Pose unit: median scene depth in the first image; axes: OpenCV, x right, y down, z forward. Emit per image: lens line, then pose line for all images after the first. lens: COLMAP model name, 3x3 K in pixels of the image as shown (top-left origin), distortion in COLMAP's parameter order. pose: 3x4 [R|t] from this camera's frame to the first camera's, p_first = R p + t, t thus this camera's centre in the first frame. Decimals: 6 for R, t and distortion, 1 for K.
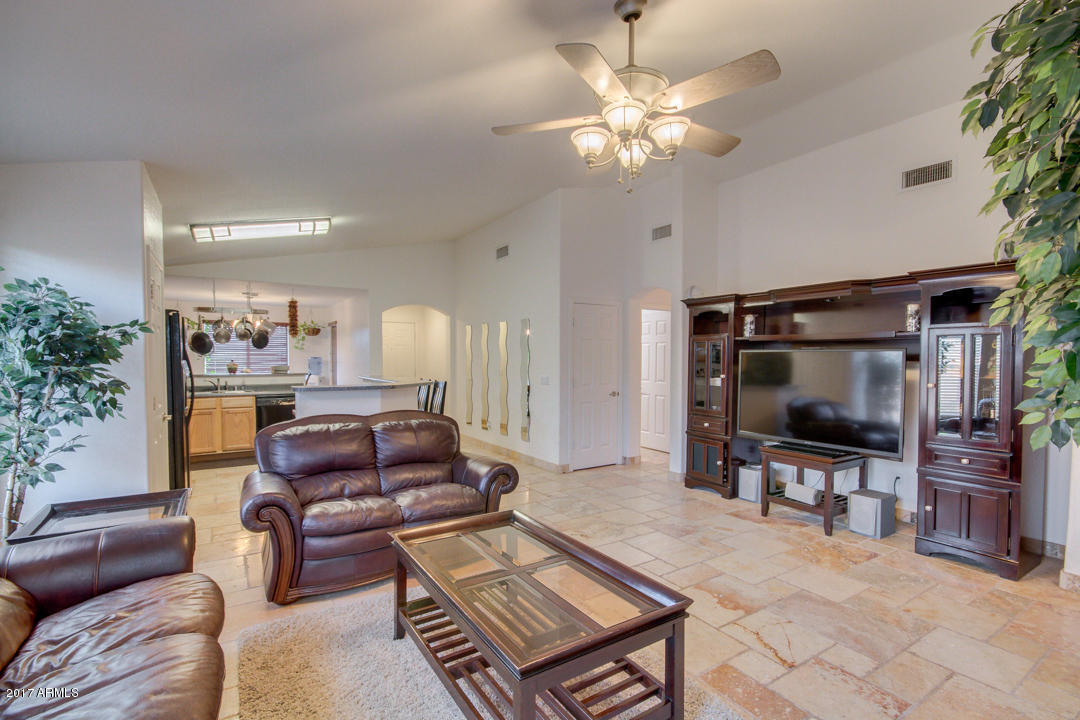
lens RADIAL K [[501.9, 0, 544.0], [0, 501.9, 370.7], [0, 0, 1]] dist [-0.001563, -0.000838]
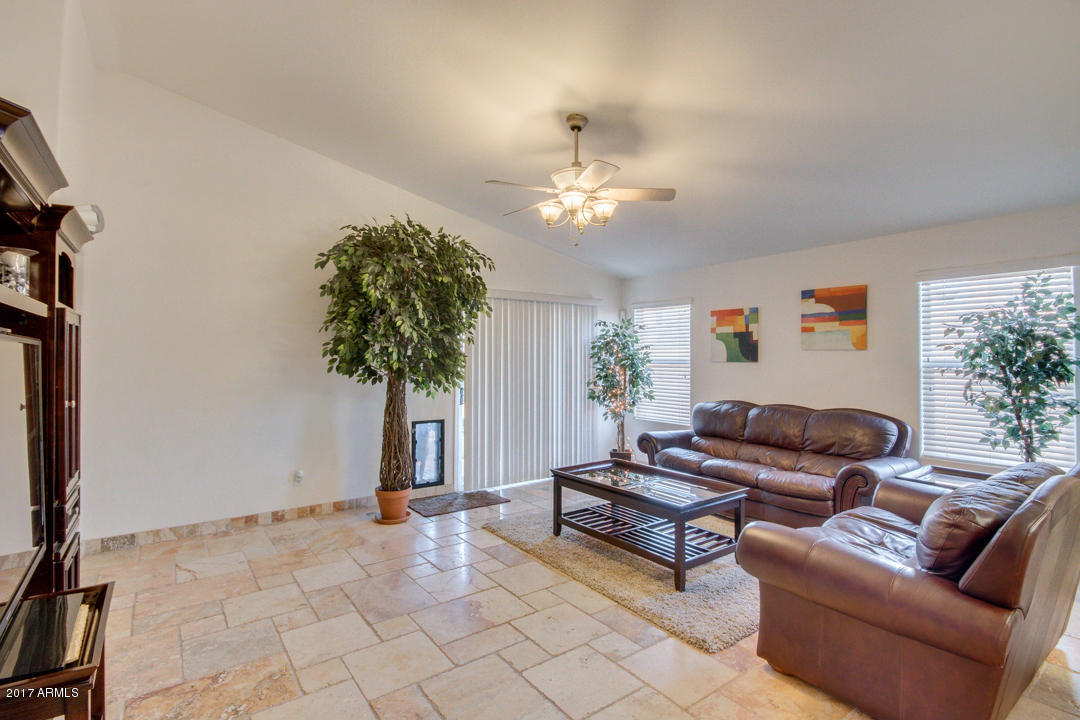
lens RADIAL K [[524.1, 0, 538.8], [0, 524.1, 354.6], [0, 0, 1]] dist [-0.000819, -0.000244]
pose [[-0.998251, -0.005660, -0.058849, 0.124590], [-0.006870, 0.999769, 0.020387, -0.024140], [0.058720, 0.020755, -0.998059, 0.852079]]
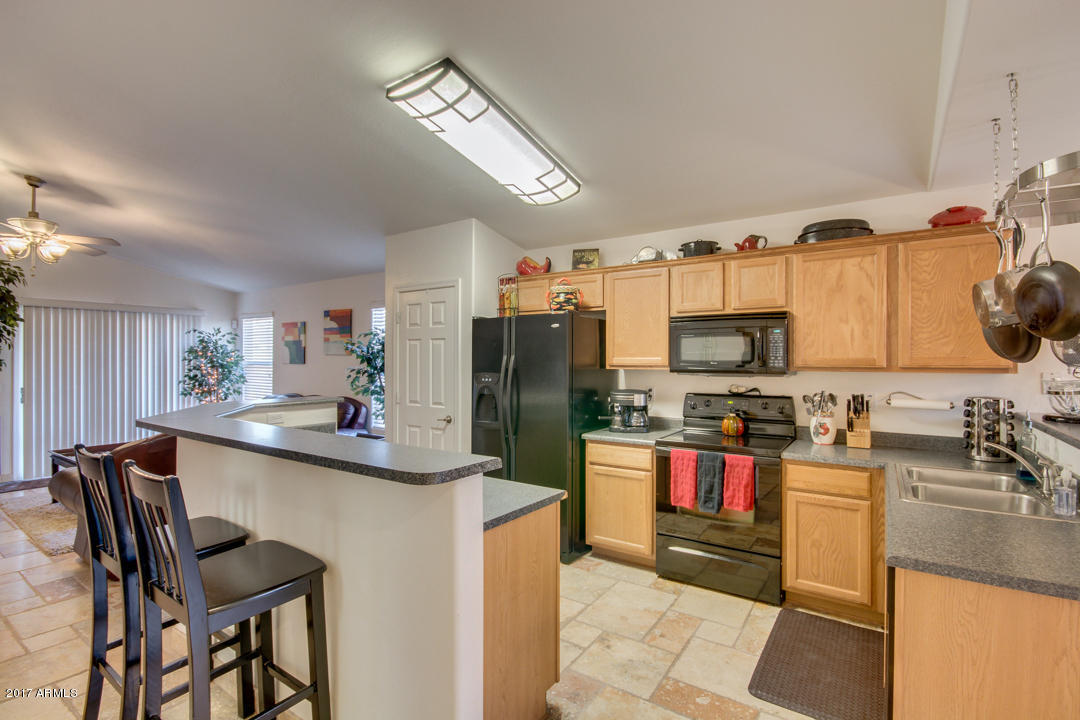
lens RADIAL K [[512.6, 0, 540.0], [0, 512.6, 360.0], [0, 0, 1]] dist [-0.002579, -0.001107]
pose [[-0.922127, -0.002550, -0.386879, -0.287855], [-0.013813, 0.999558, 0.026335, -0.039274], [0.386640, 0.029628, -0.921755, 1.194872]]
